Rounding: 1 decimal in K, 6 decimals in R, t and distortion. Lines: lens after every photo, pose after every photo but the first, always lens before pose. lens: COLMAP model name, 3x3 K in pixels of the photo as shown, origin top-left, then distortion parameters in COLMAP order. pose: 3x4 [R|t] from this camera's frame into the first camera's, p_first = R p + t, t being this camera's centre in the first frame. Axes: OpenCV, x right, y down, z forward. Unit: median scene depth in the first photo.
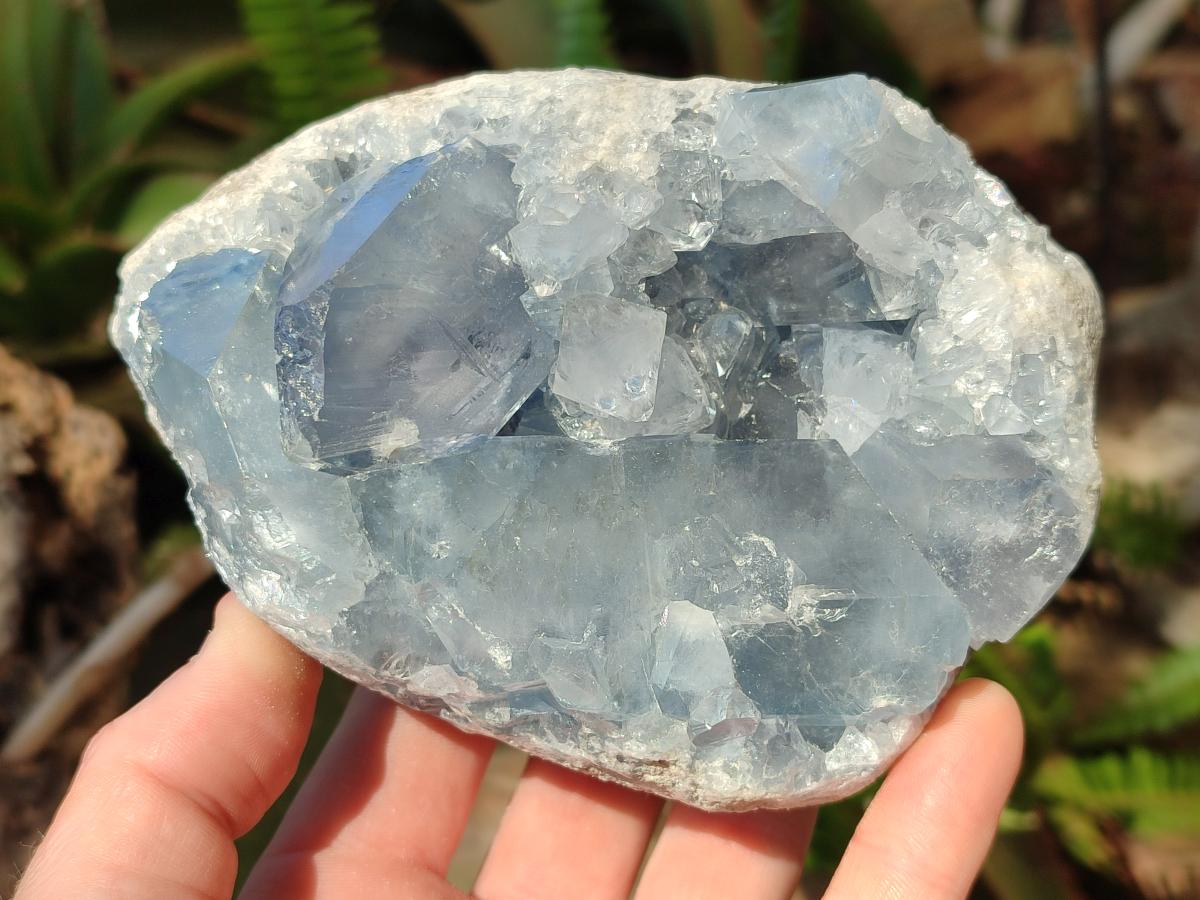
lens RADIAL K [[1738.5, 0, 600.0], [0, 1738.5, 450.0], [0, 0, 1]] dist [0.358943, -2.314687]
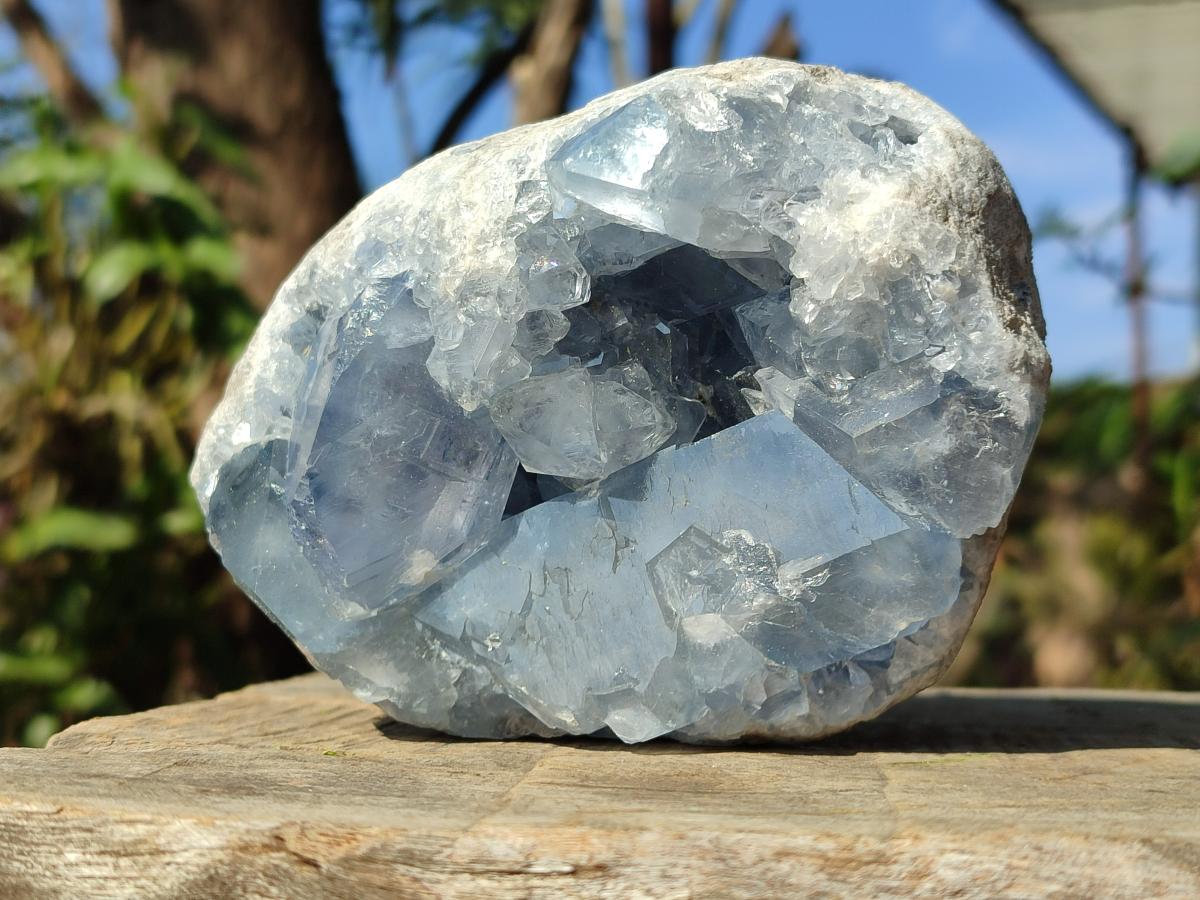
lens RADIAL K [[1738.5, 0, 600.0], [0, 1738.5, 450.0], [0, 0, 1]] dist [0.358943, -2.314687]
pose [[0.865852, -0.367664, -0.339299, 0.395722], [0.436164, 0.886946, 0.151948, -0.193362], [0.245074, -0.279554, 0.928326, -0.021917]]
